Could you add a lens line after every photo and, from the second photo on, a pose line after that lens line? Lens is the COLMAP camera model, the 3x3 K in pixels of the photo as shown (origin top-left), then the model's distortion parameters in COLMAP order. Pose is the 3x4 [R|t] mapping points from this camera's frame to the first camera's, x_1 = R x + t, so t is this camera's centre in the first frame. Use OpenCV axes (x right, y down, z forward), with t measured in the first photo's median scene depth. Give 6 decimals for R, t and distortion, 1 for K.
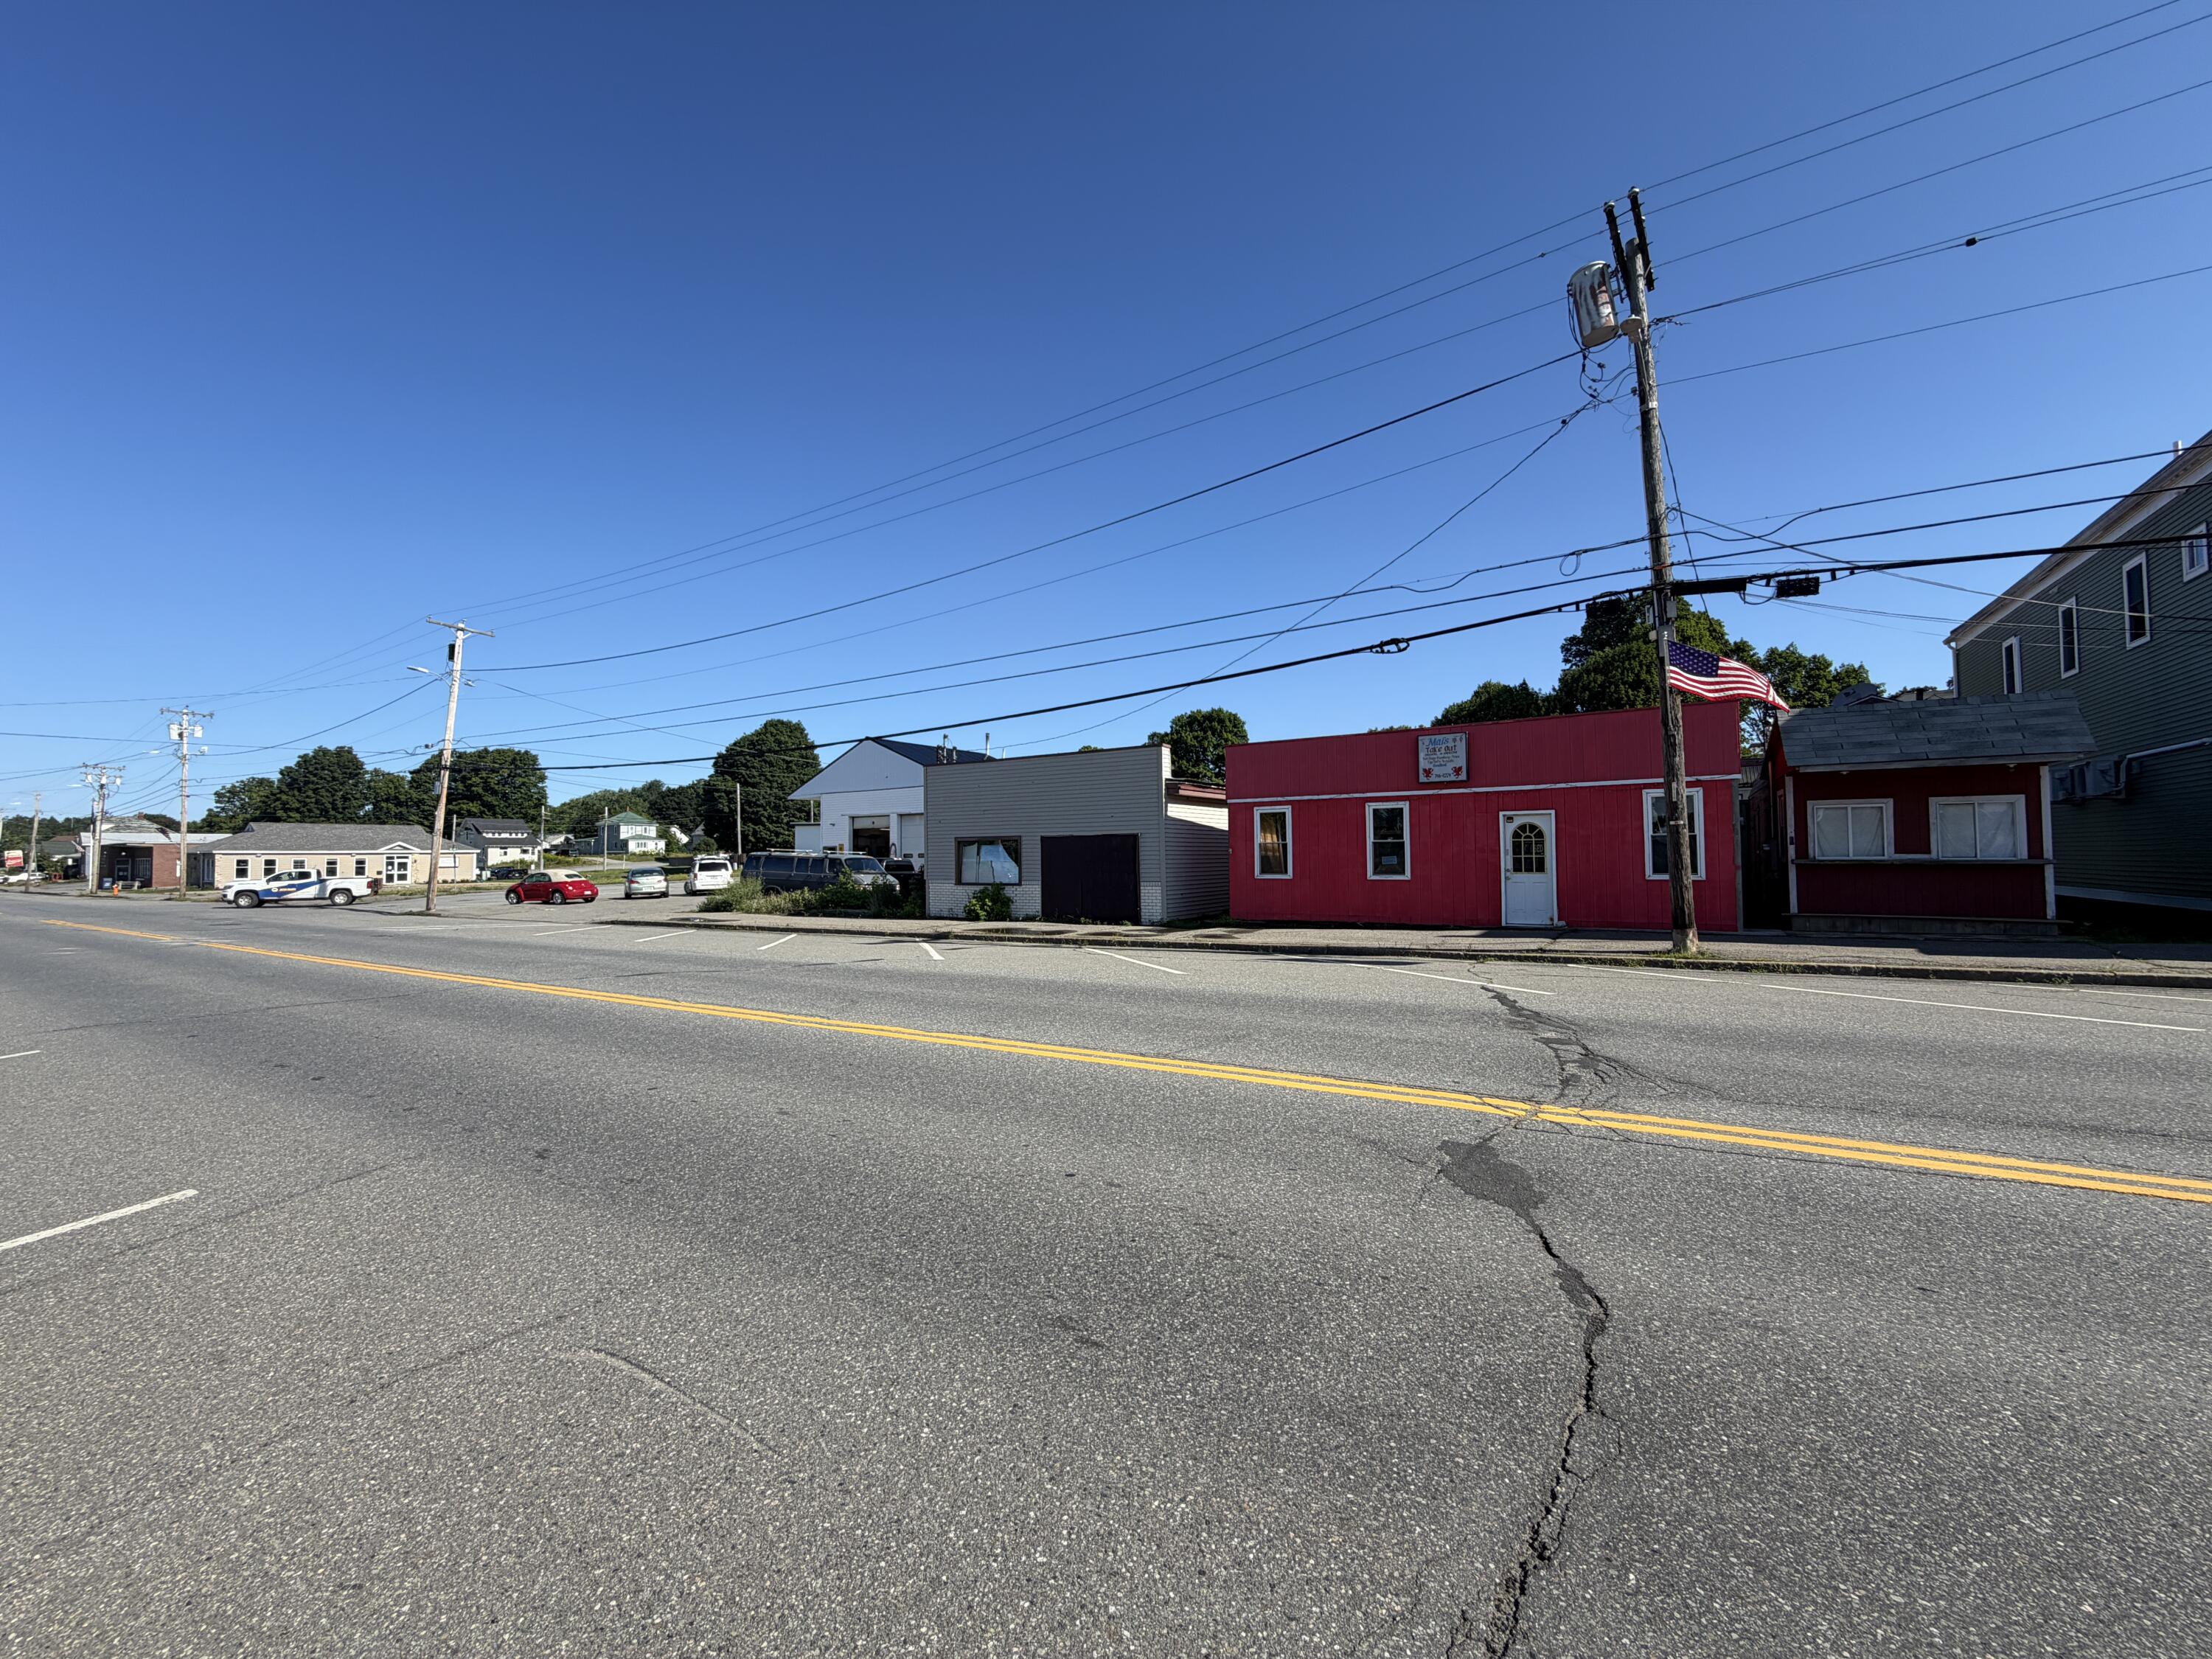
lens RADIAL K [[881.4, 0, 1099.0], [0, 881.4, 824.5], [0, 0, 1]] dist [-0.000377, 0.000171]
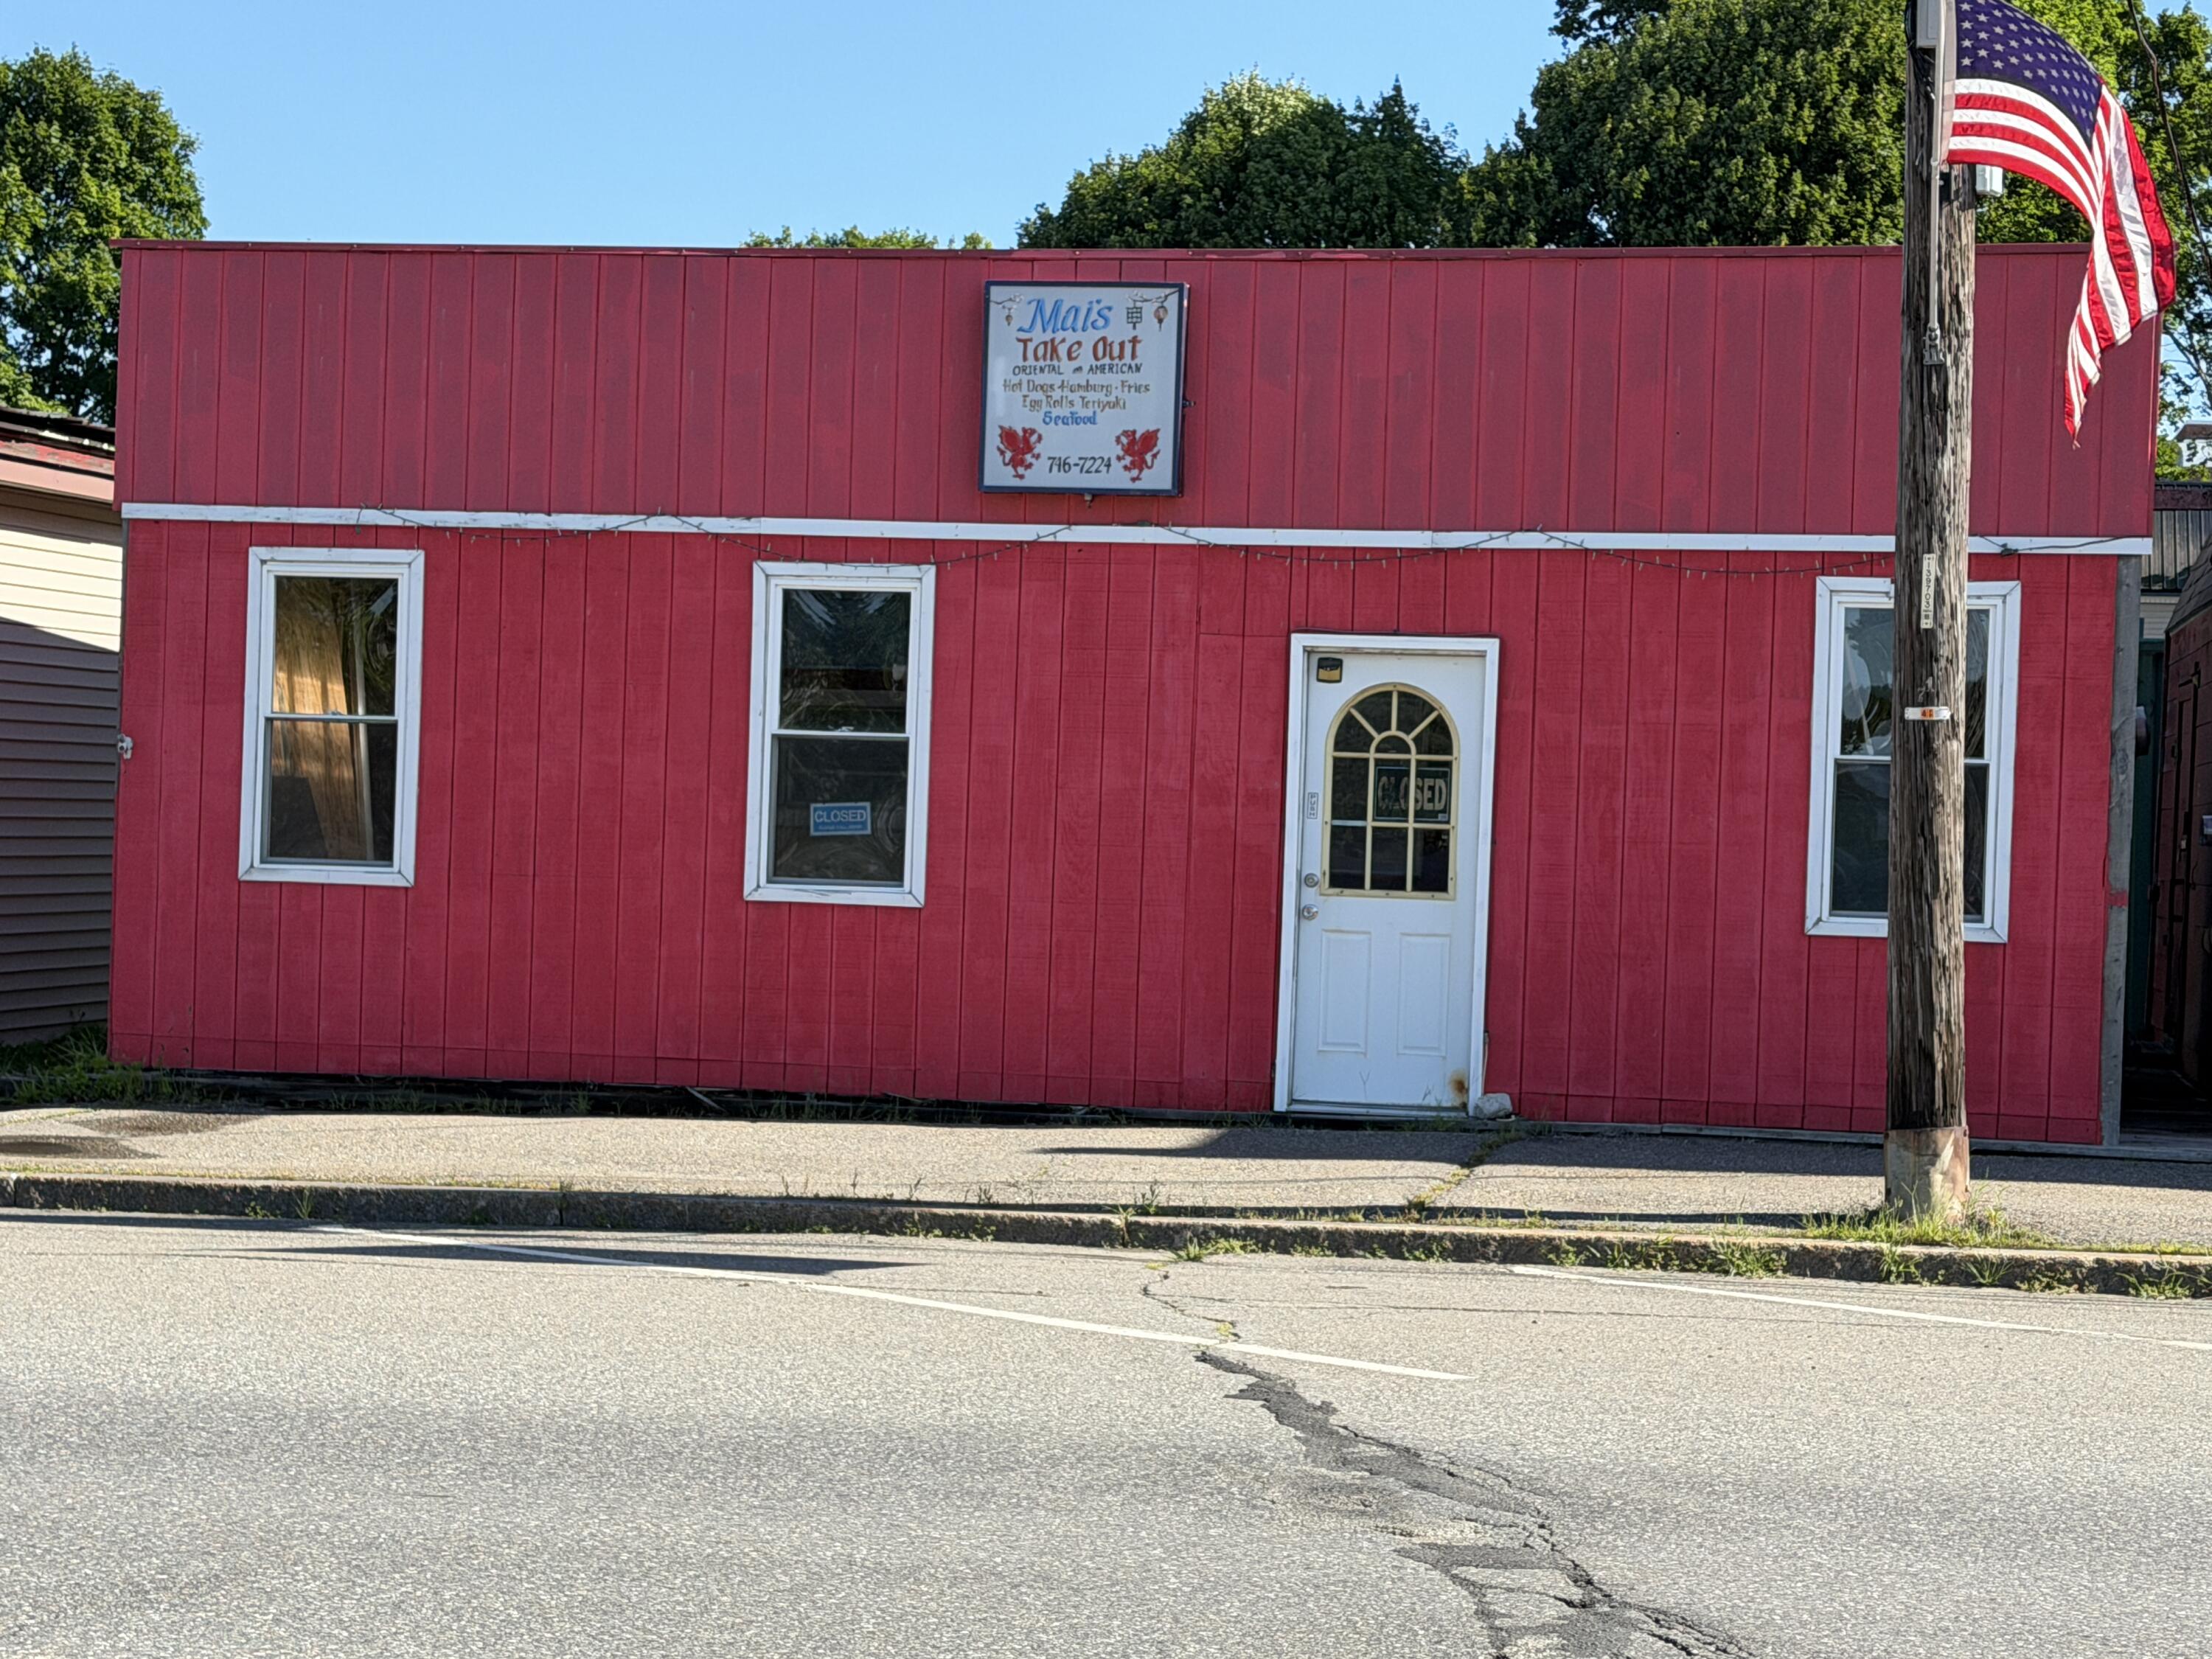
lens RADIAL K [[4117.4, 0, 1106.0], [0, 4117.4, 829.5], [0, 0, 1]] dist [0.141433, -0.080105]
pose [[0.924150, 0.038600, 0.380075, -0.016766], [-0.056251, 0.997787, 0.035441, 0.002087], [-0.377866, -0.054132, 0.924276, -0.017580]]
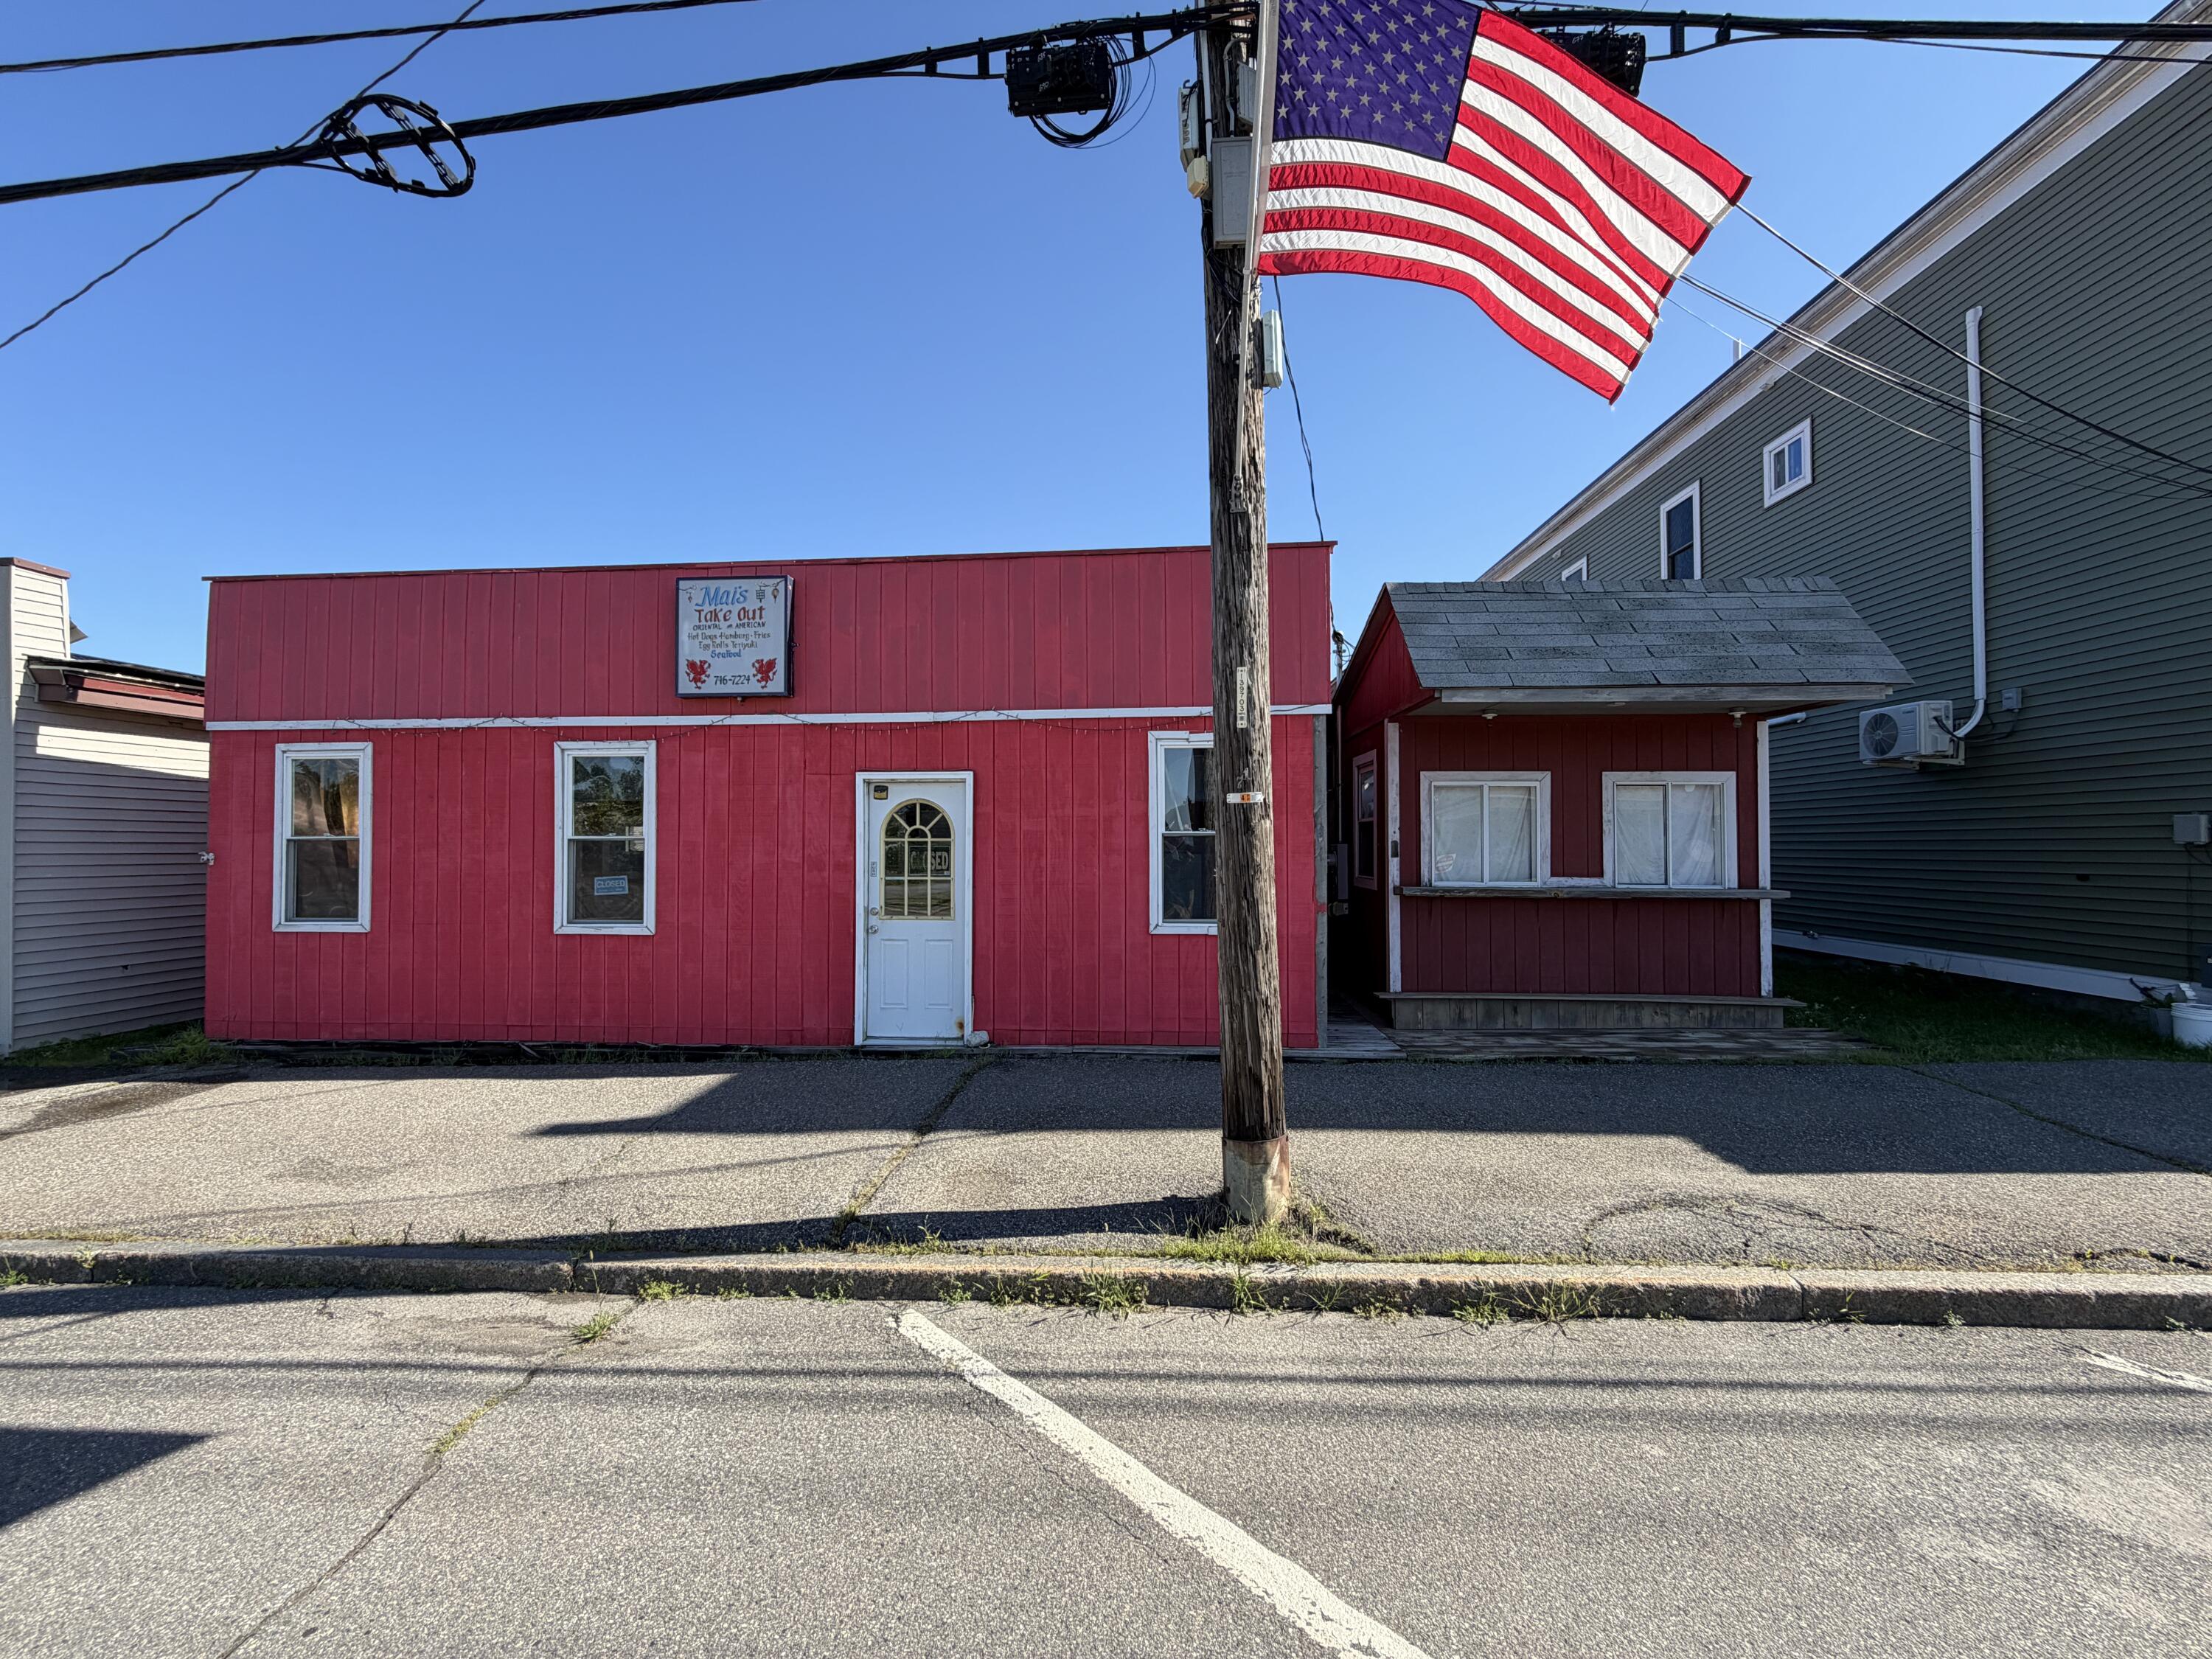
lens RADIAL K [[881.4, 0, 1099.0], [0, 881.4, 824.5], [0, 0, 1]] dist [-0.000377, 0.000171]
pose [[0.873715, 0.019224, 0.486059, 0.431838], [-0.024675, 0.999684, 0.004817, 0.006613], [-0.485813, -0.016202, 0.873913, 0.708014]]
